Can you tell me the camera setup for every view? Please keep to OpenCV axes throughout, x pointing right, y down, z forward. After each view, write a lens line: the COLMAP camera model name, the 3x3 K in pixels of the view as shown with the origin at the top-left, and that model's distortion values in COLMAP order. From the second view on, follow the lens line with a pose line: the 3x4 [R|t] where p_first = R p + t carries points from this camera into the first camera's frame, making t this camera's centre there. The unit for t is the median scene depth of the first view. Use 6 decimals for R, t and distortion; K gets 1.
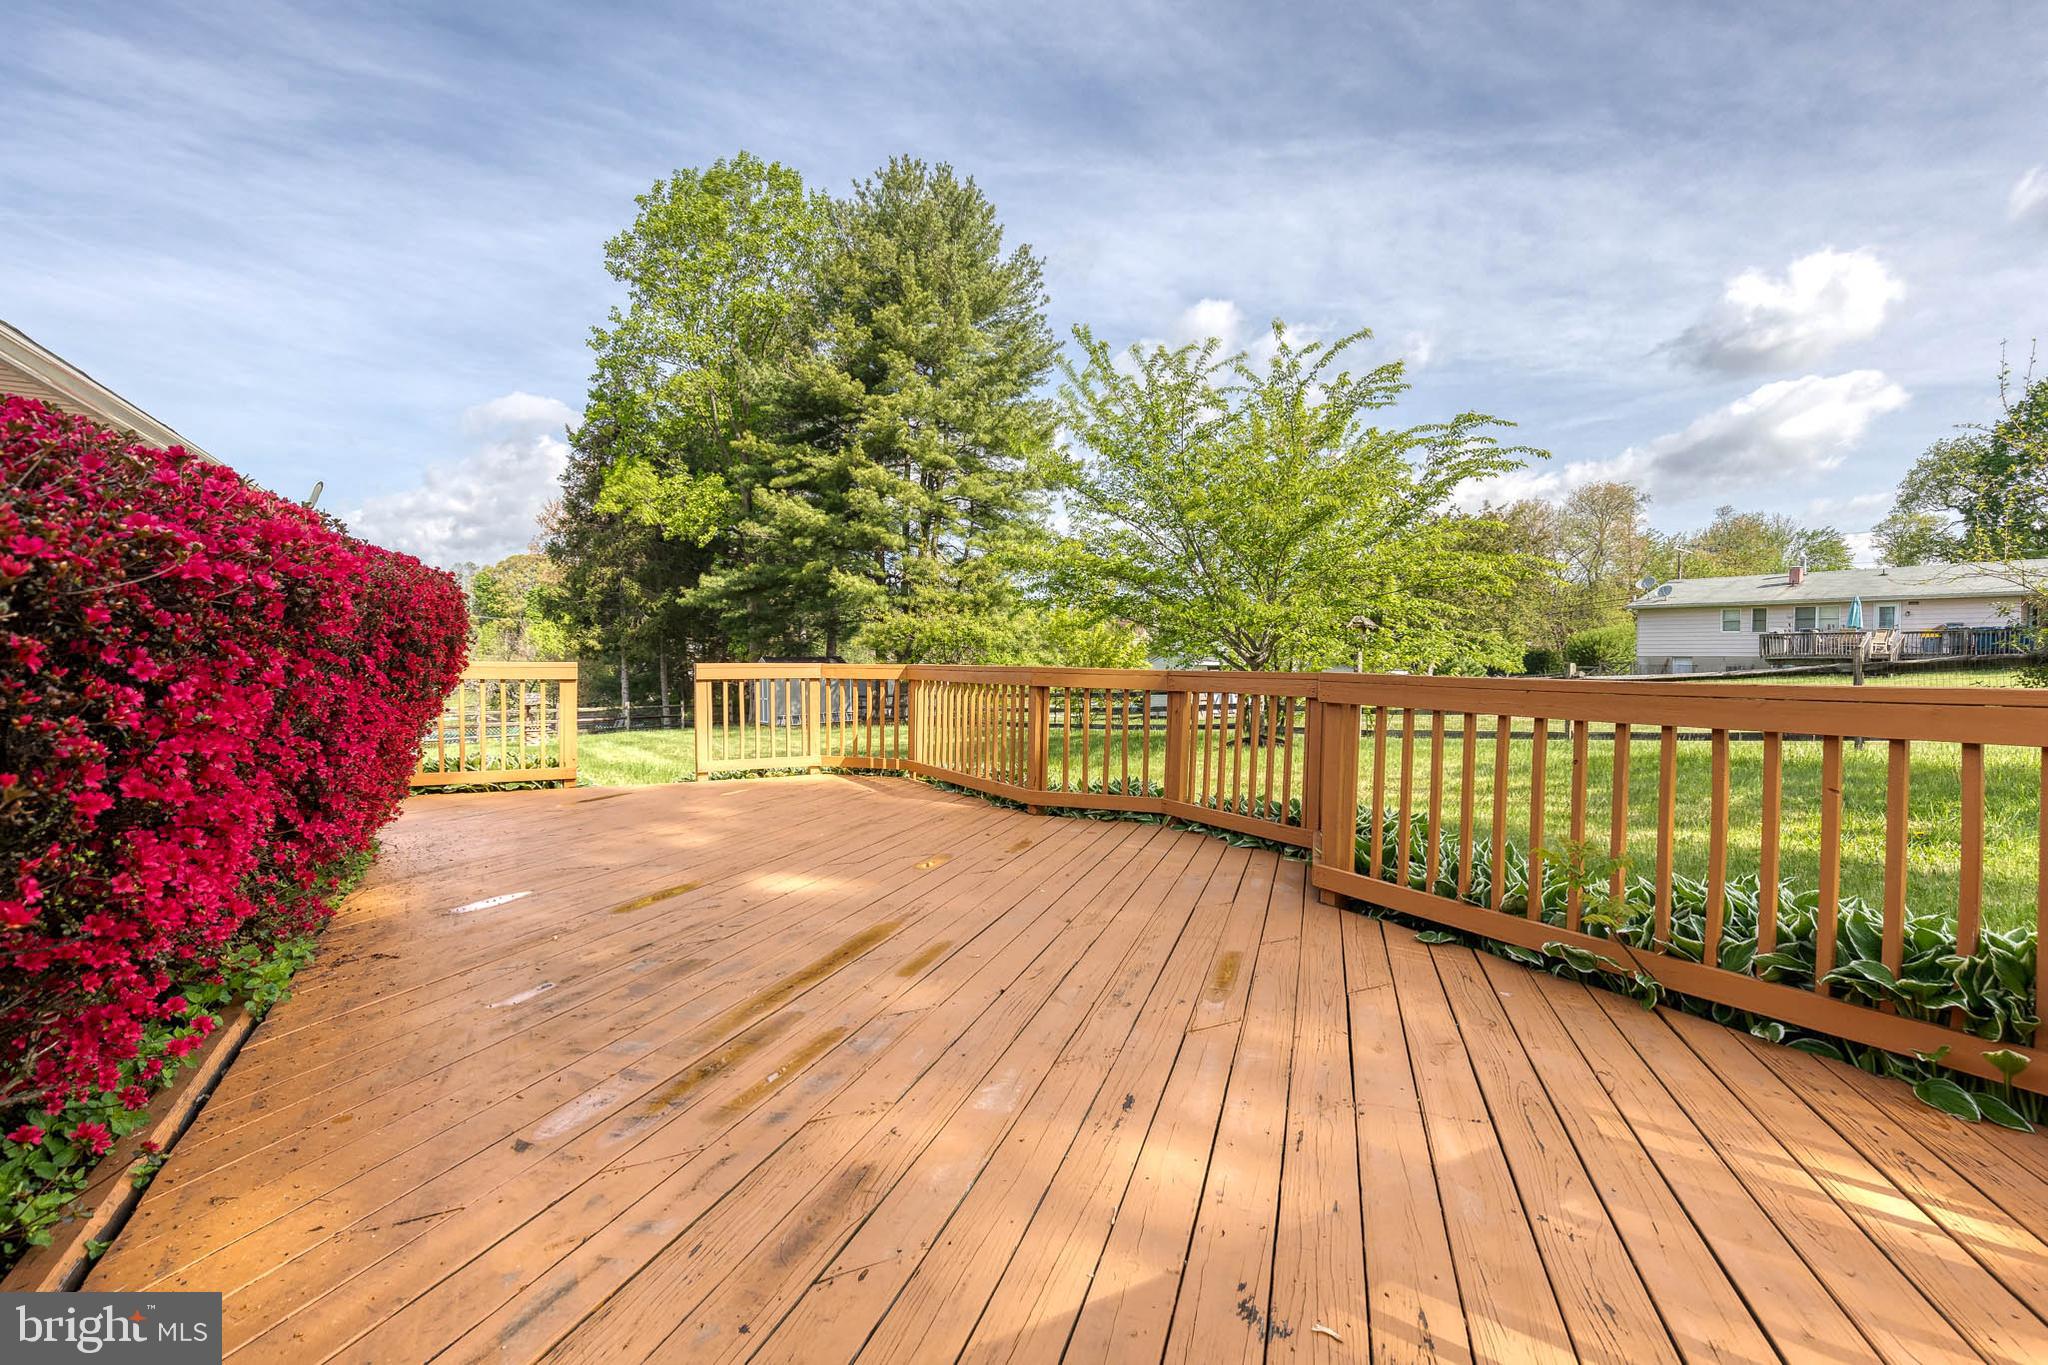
lens RADIAL K [[937.4, 0, 1042.6], [0, 937.4, 676.0], [0, 0, 1]] dist [0.013637, -0.000212]
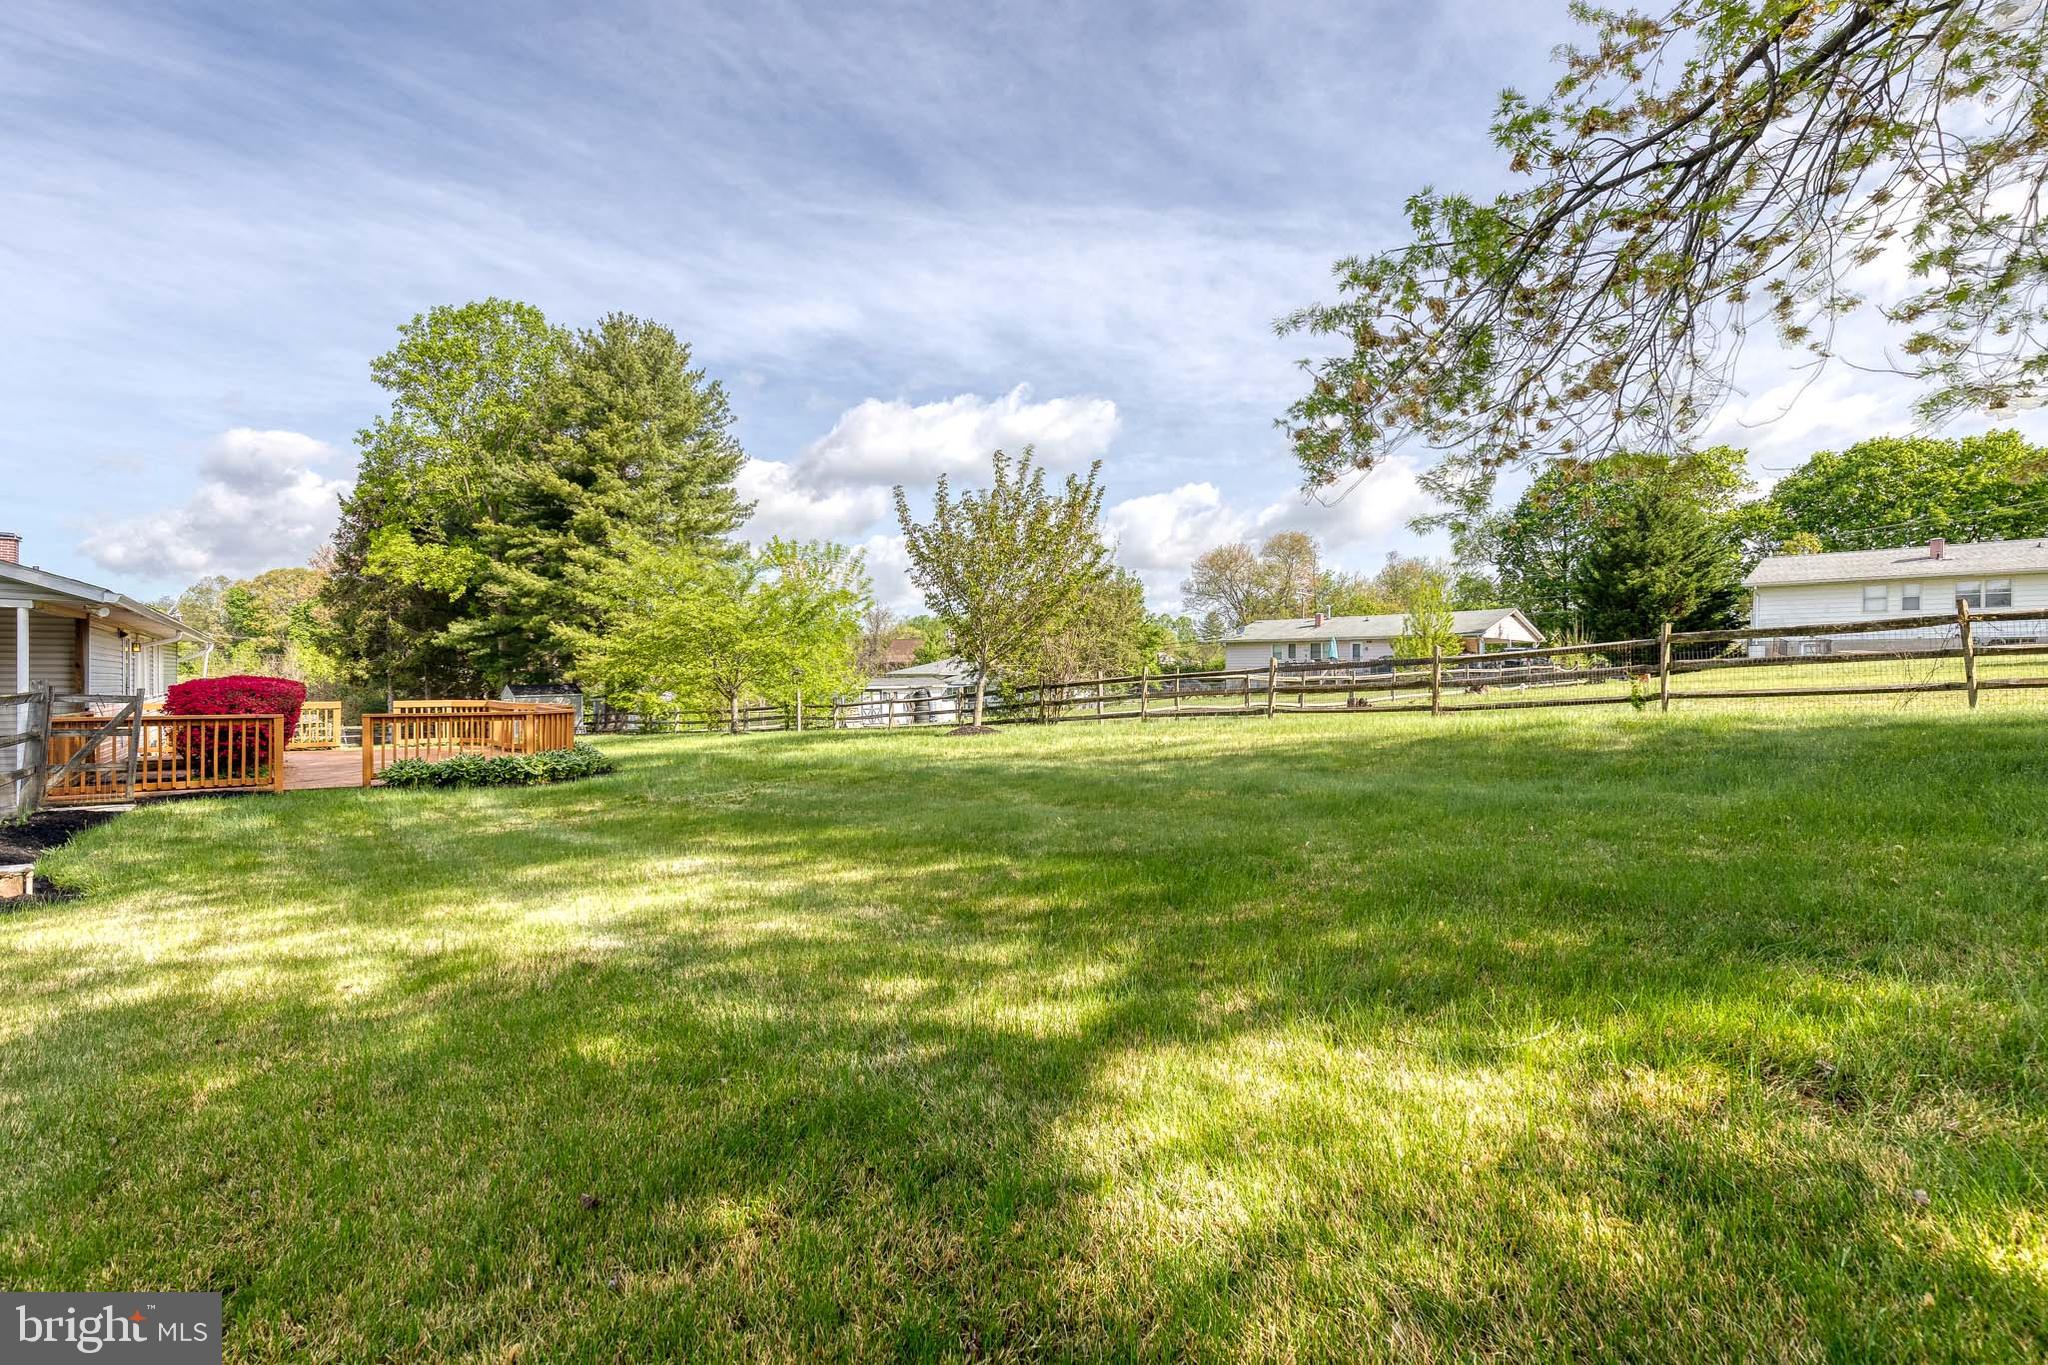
lens RADIAL K [[937.4, 0, 1042.6], [0, 937.4, 676.0], [0, 0, 1]] dist [0.013637, -0.000212]
pose [[0.985276, -0.005238, 0.170890, 0.207726], [0.008405, 0.999806, -0.017815, -0.002604], [-0.170763, 0.018989, 0.985129, -0.403453]]
